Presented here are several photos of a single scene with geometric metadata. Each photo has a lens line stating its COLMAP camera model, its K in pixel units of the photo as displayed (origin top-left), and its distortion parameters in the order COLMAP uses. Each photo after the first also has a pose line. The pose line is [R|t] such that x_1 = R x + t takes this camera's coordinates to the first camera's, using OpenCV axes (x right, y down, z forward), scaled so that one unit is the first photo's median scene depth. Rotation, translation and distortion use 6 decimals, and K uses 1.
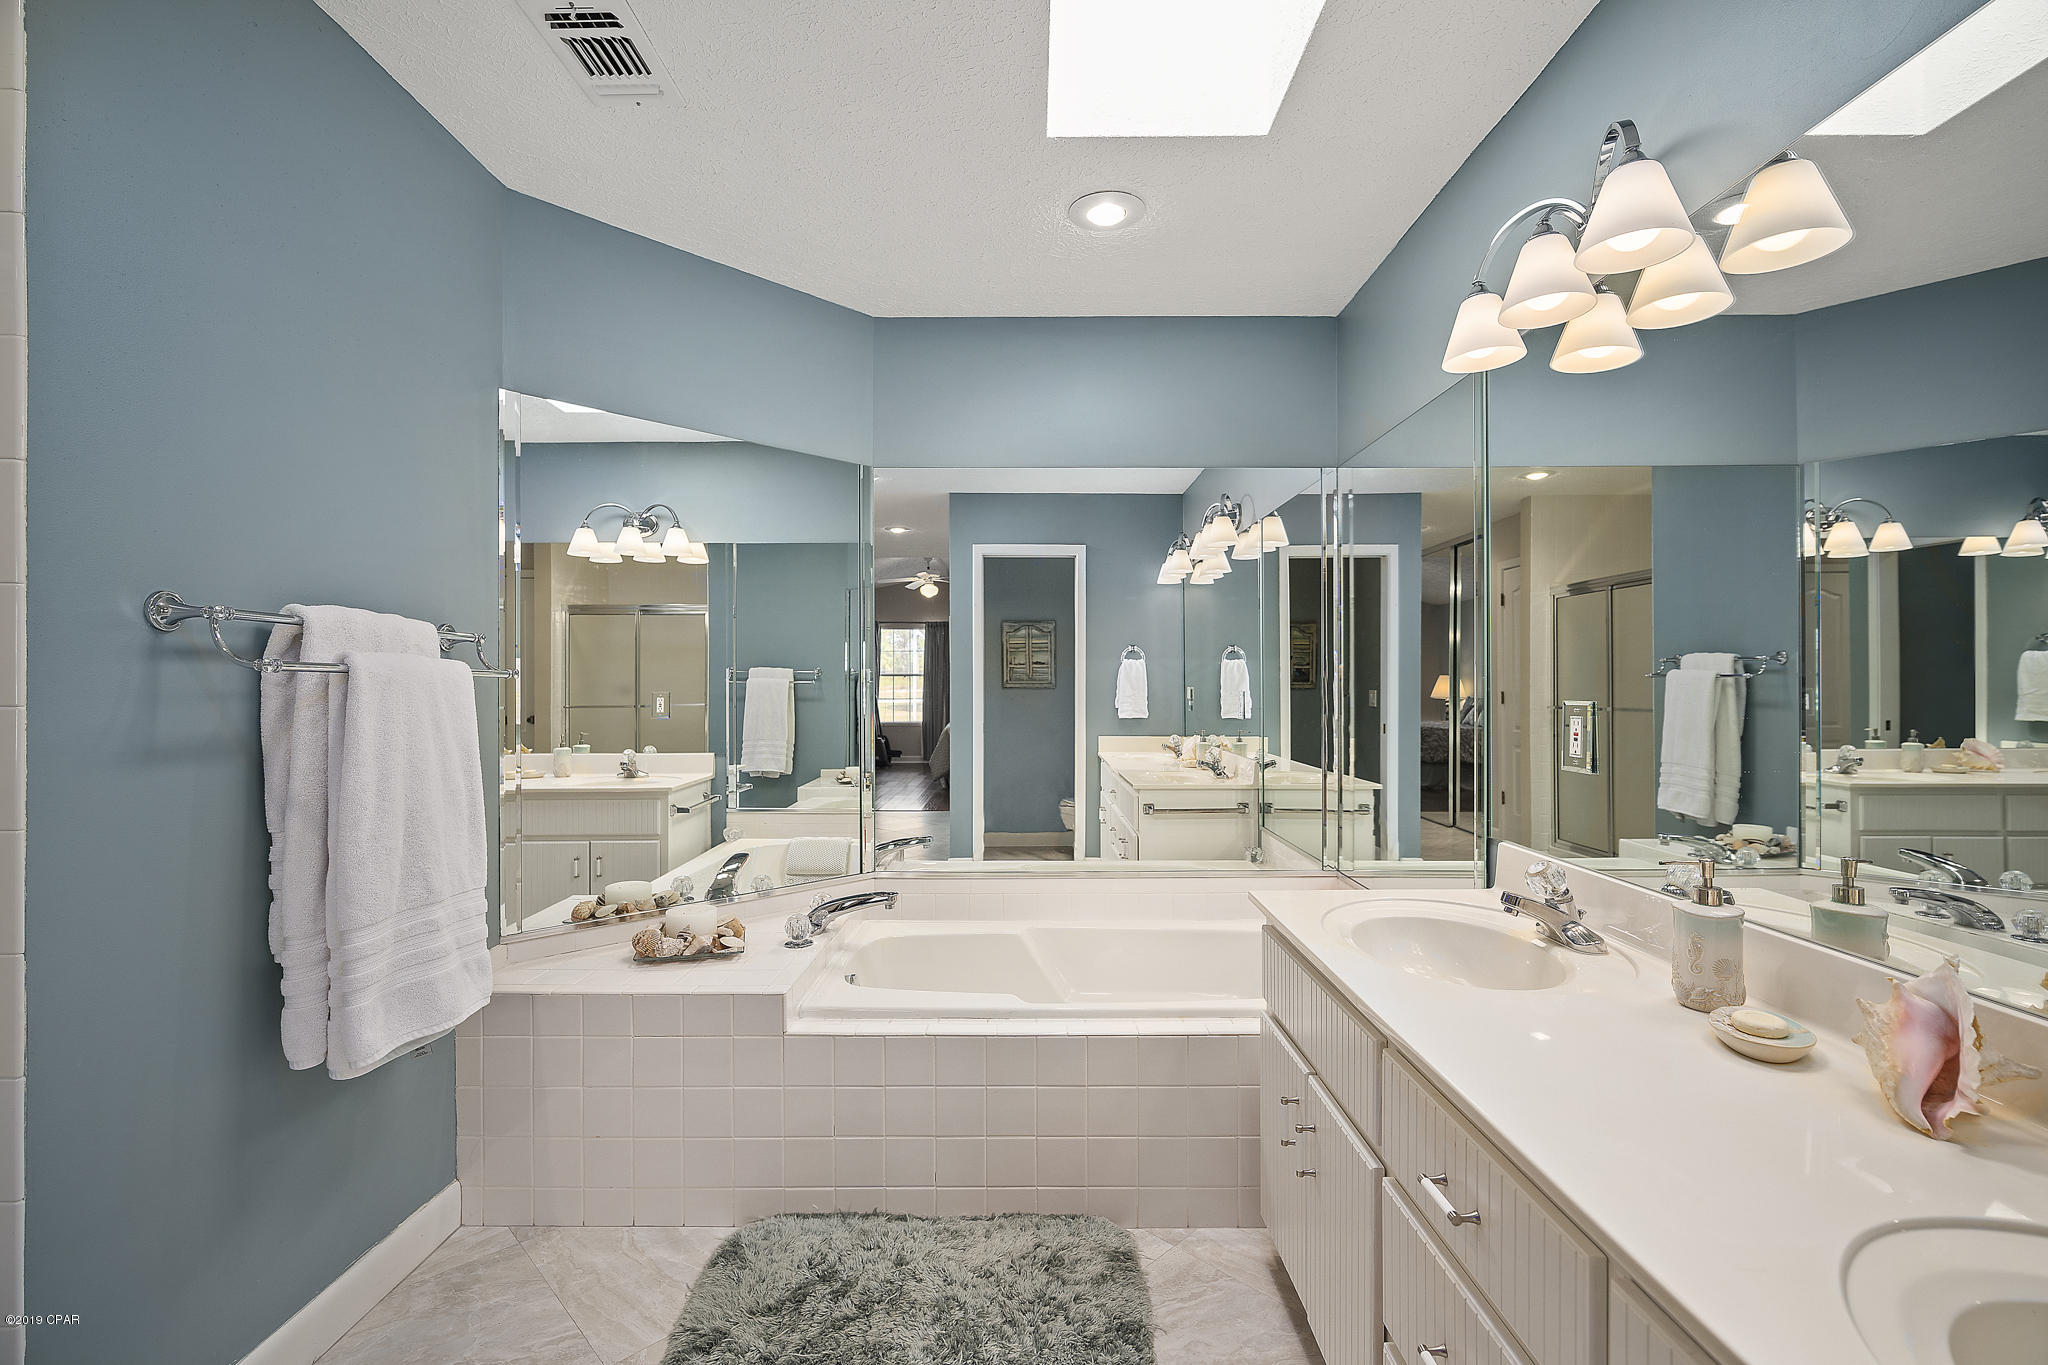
lens RADIAL K [[877.6, 0, 1027.5], [0, 877.6, 700.0], [0, 0, 1]] dist [-0.020755, 0.000101]
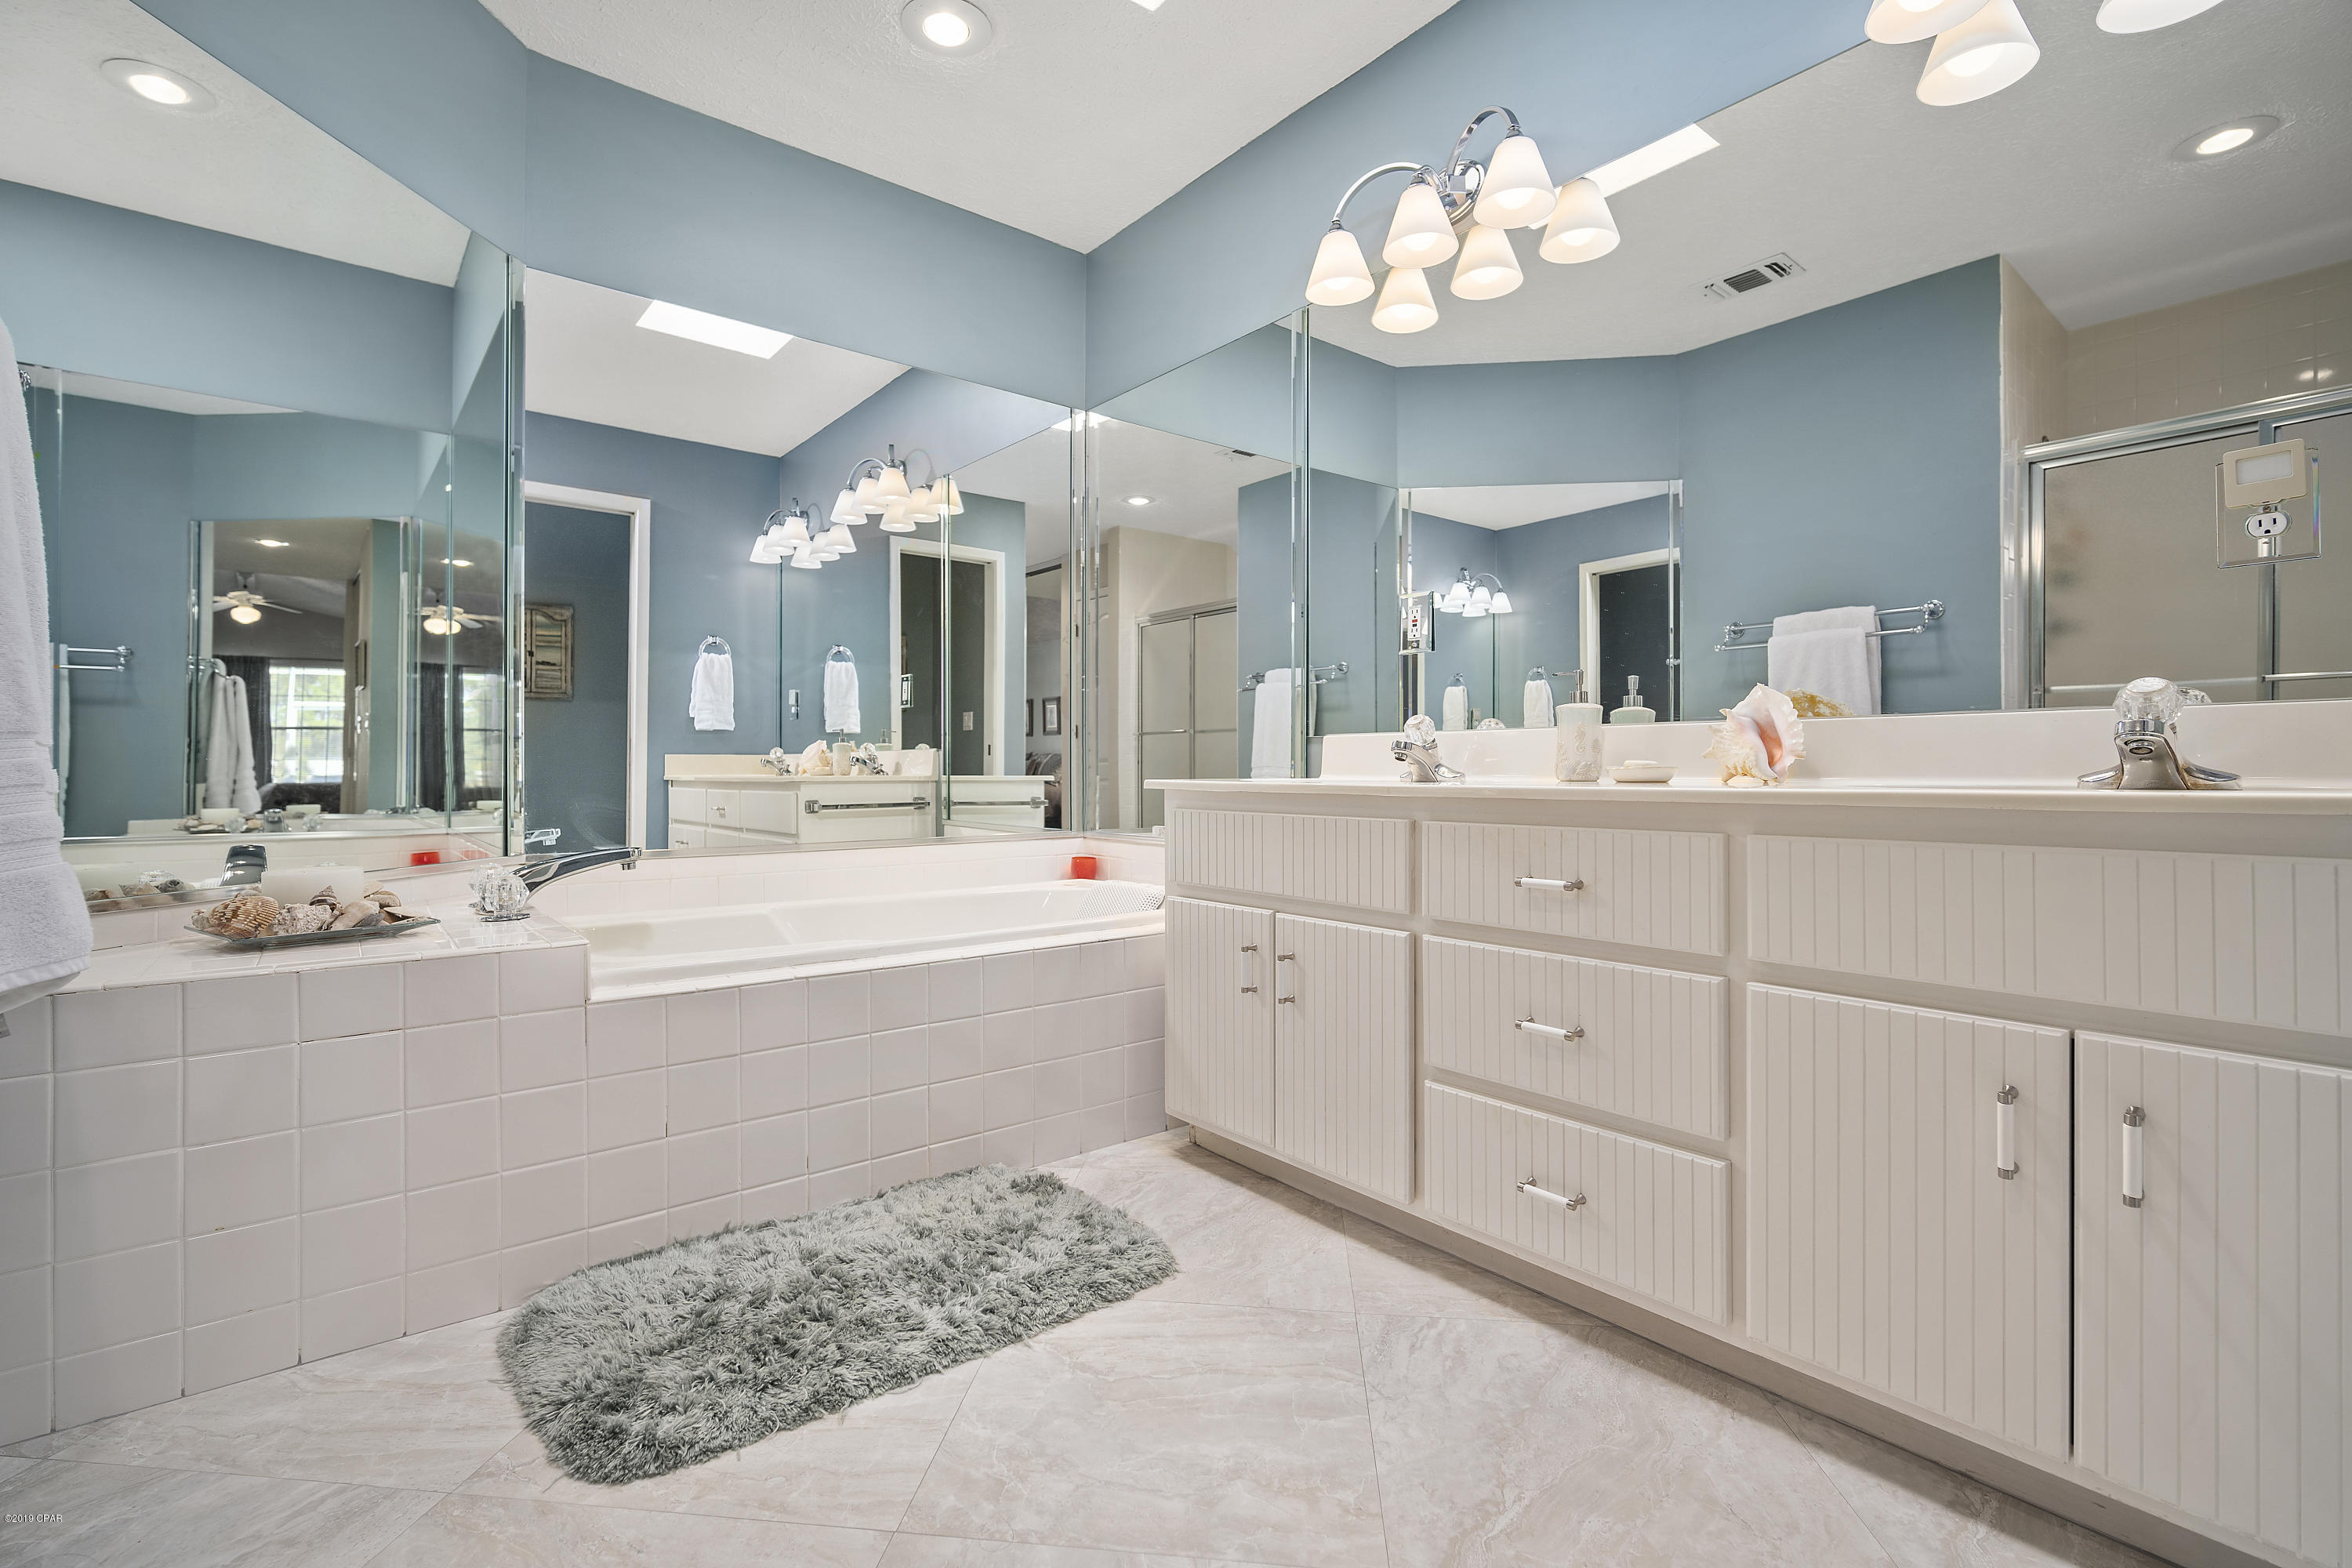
lens RADIAL K [[1026.0, 0, 1176.0], [0, 1026.0, 784.0], [0, 0, 1]] dist [-0.021455, 0.000514]
pose [[0.780366, -0.008640, 0.625263, -0.164752], [0.005446, 0.999961, 0.007021, 0.083078], [-0.625299, -0.002074, 0.780382, 0.036902]]
